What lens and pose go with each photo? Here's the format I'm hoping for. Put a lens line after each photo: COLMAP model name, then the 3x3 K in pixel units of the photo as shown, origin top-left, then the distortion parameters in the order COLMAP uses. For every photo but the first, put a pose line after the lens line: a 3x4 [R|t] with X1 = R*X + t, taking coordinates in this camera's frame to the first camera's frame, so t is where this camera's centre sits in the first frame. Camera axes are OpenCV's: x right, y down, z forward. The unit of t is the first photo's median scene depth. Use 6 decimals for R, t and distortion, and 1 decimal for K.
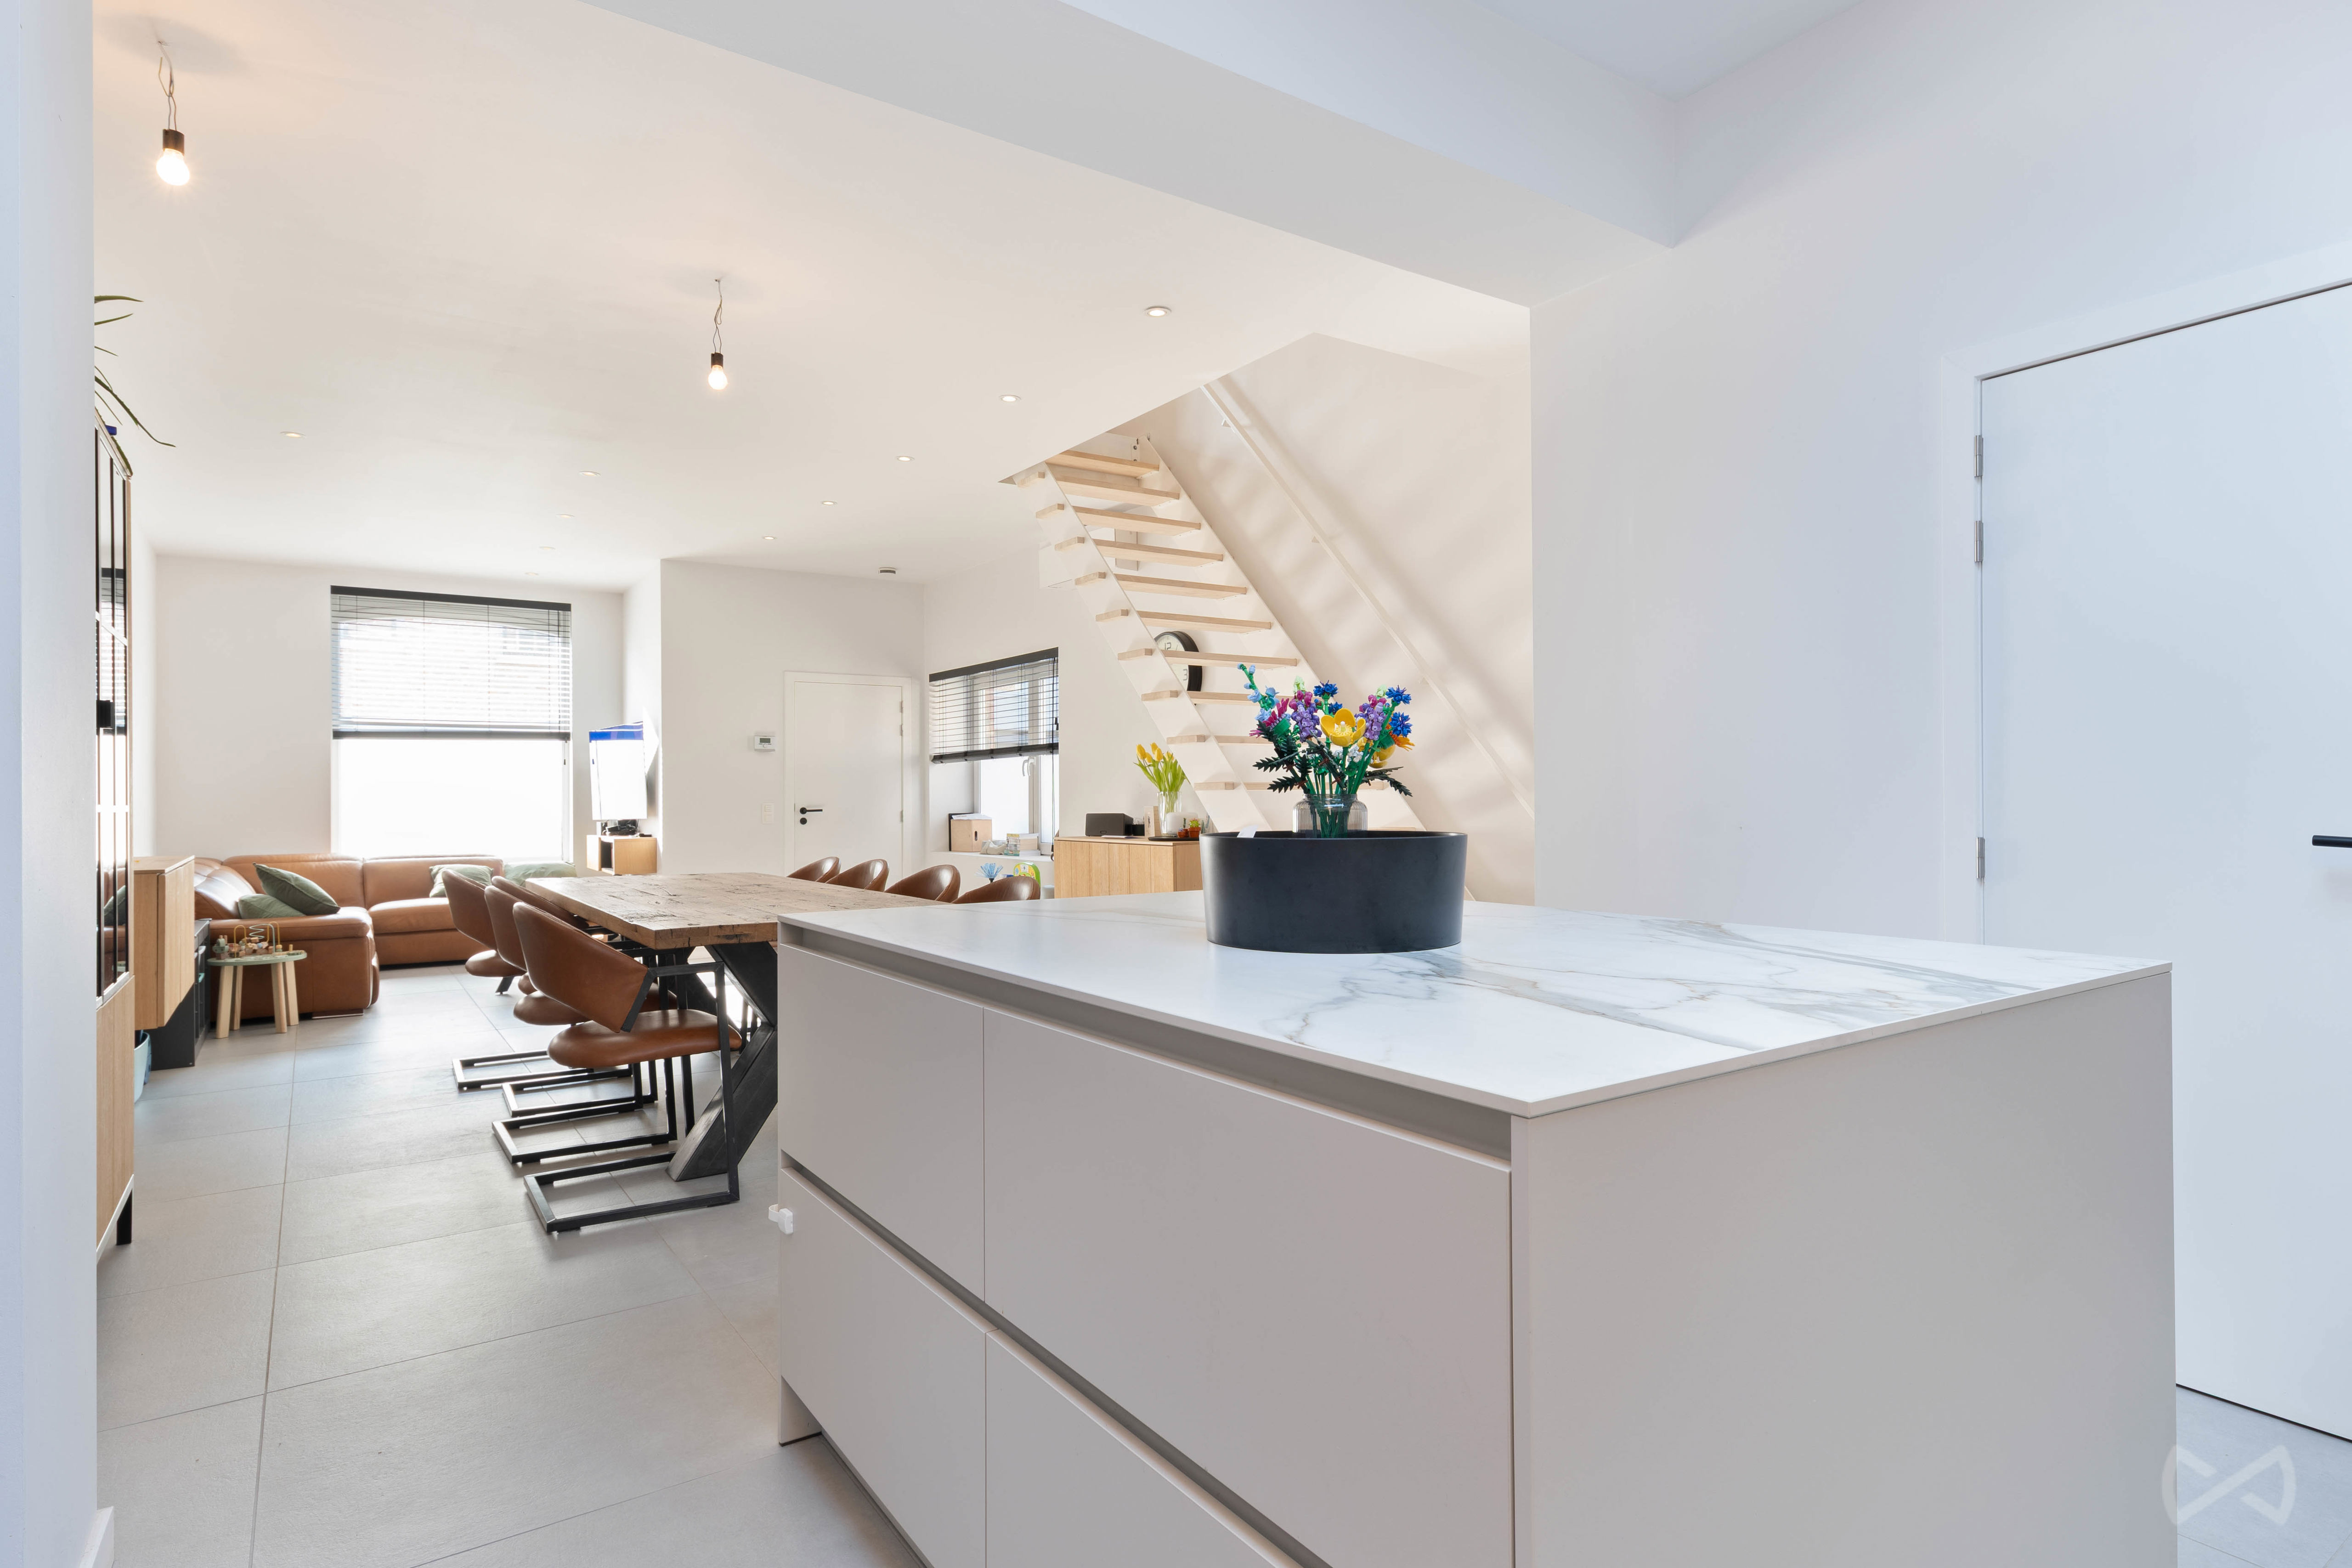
lens RADIAL K [[1239.5, 0, 1179.7], [0, 1239.5, 783.6], [0, 0, 1]] dist [-0.004168, 0.000761]
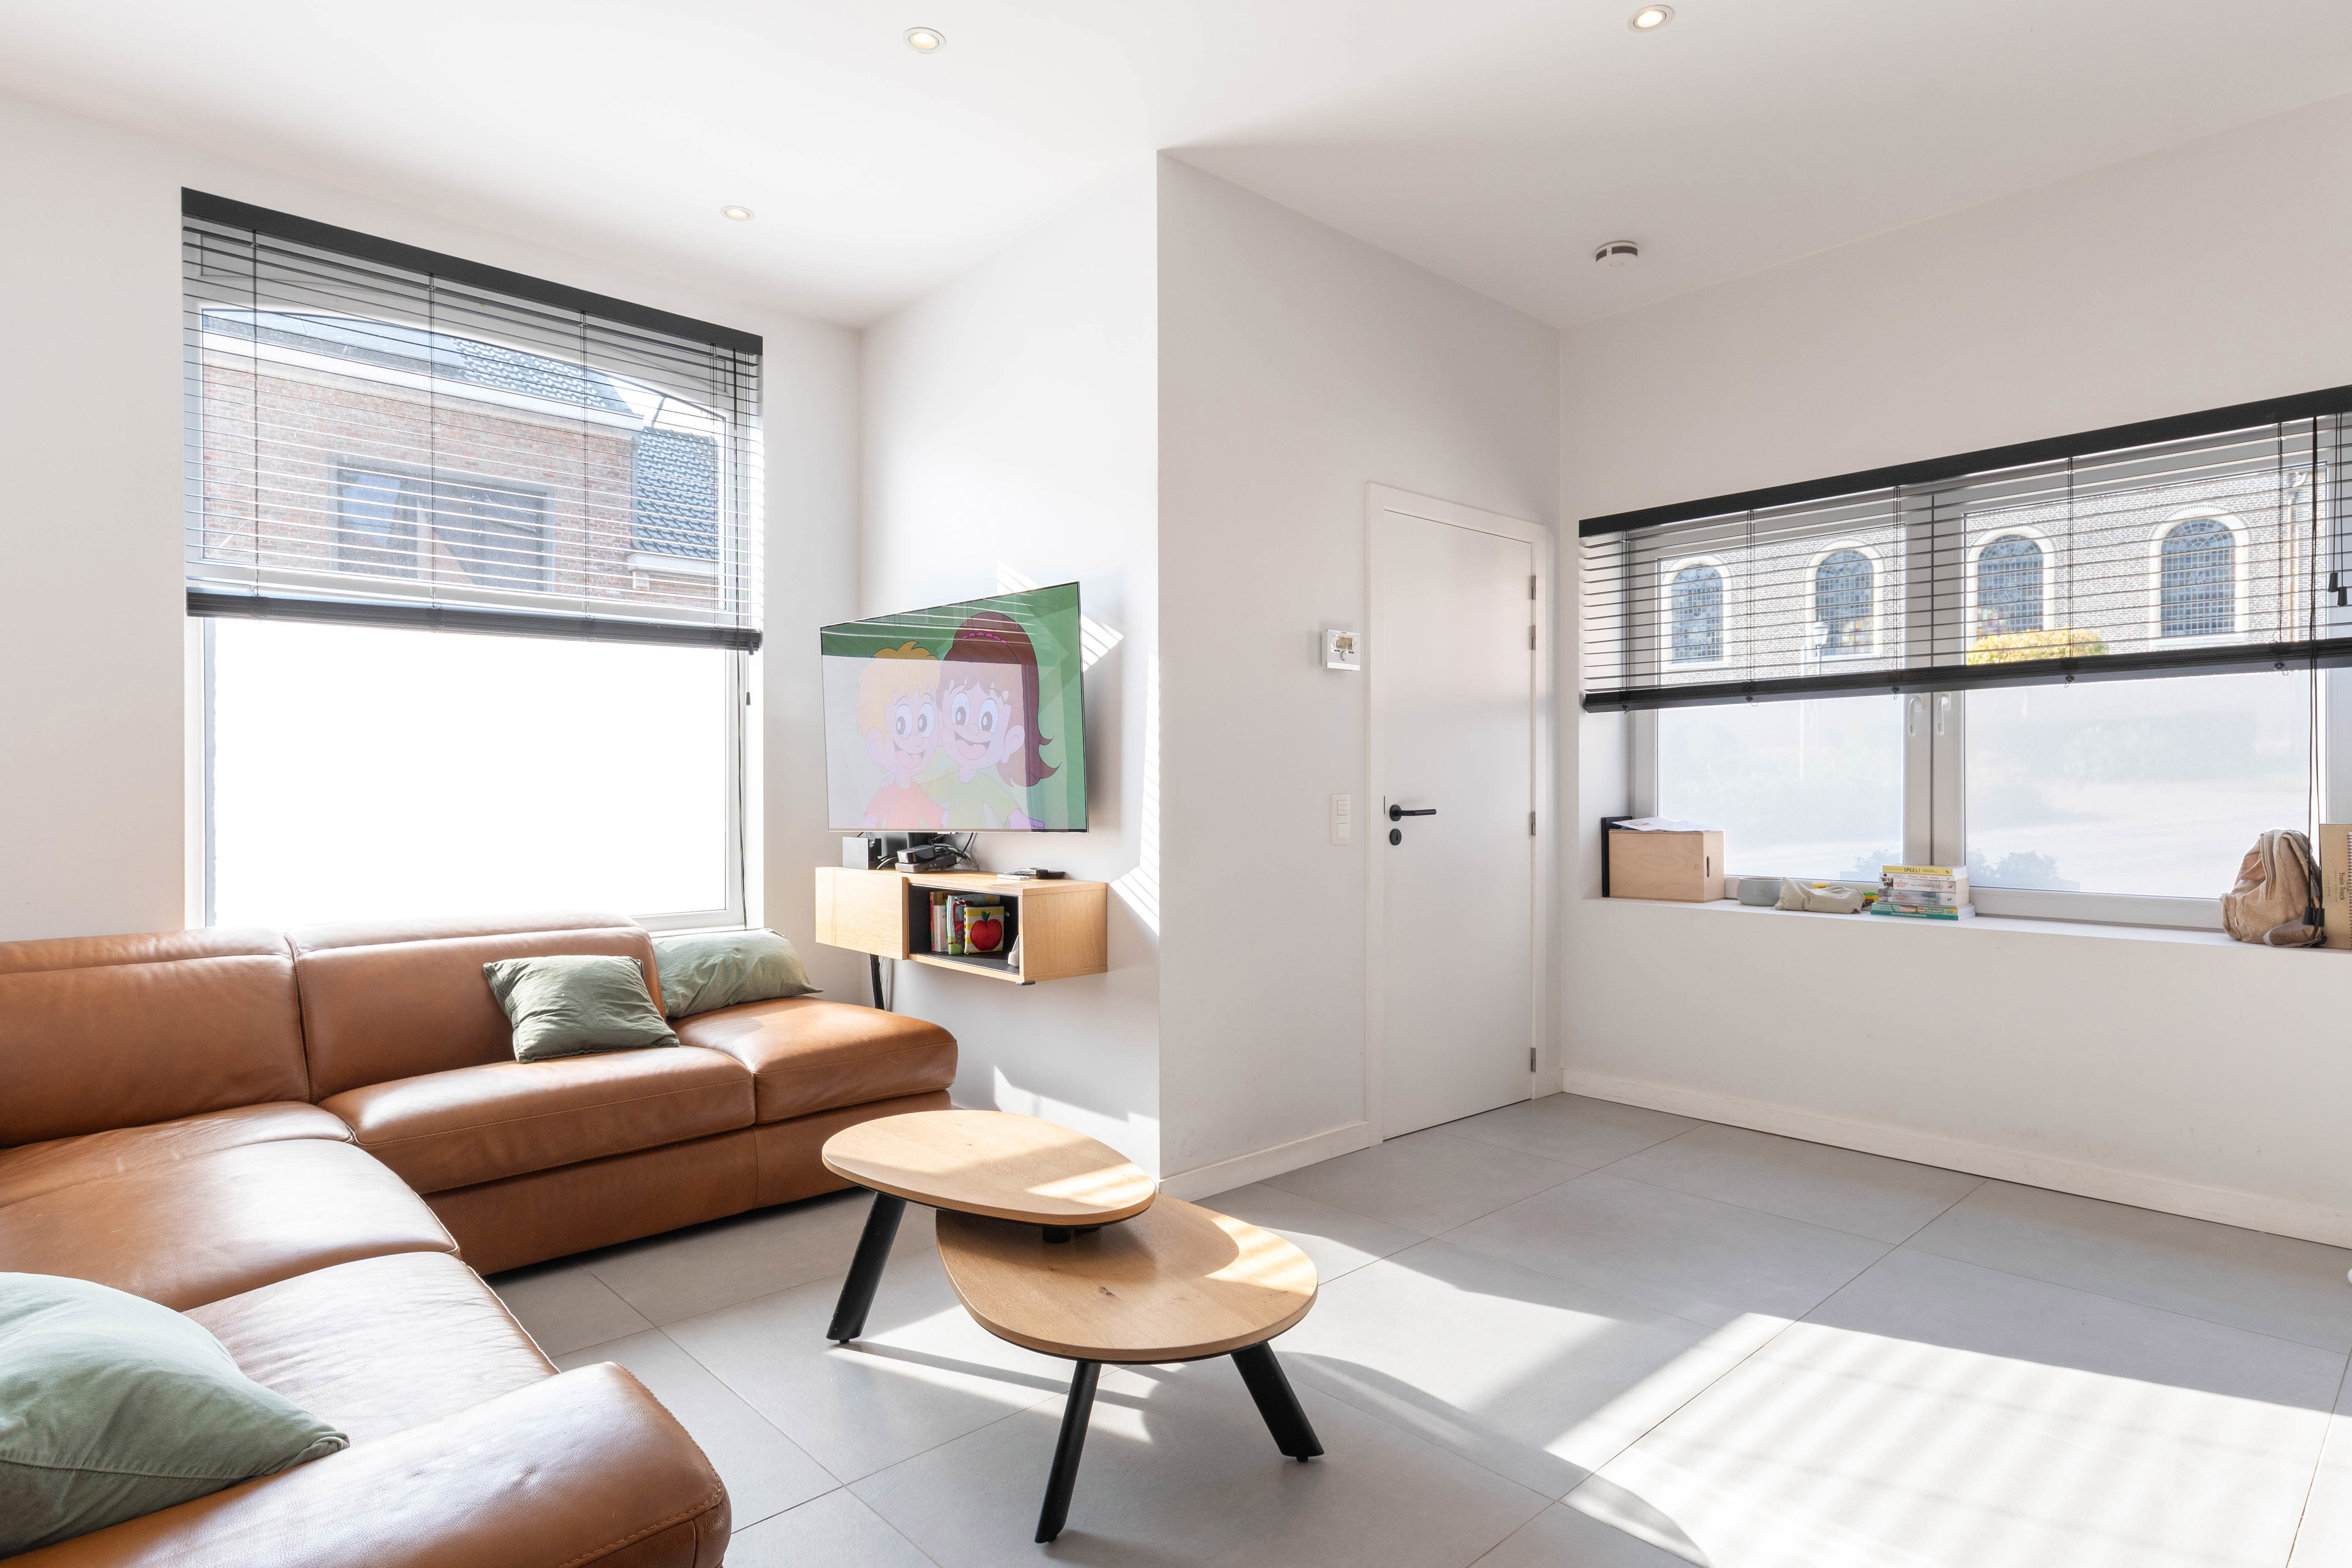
lens RADIAL K [[1239.5, 0, 1171.6], [0, 1239.5, 793.0], [0, 0, 1]] dist [-0.004168, 0.000761]
pose [[0.990240, 0.004578, 0.139298, -0.438096], [-0.006534, 0.999886, 0.013586, 0.009620], [-0.139220, -0.014363, 0.990157, 0.584000]]
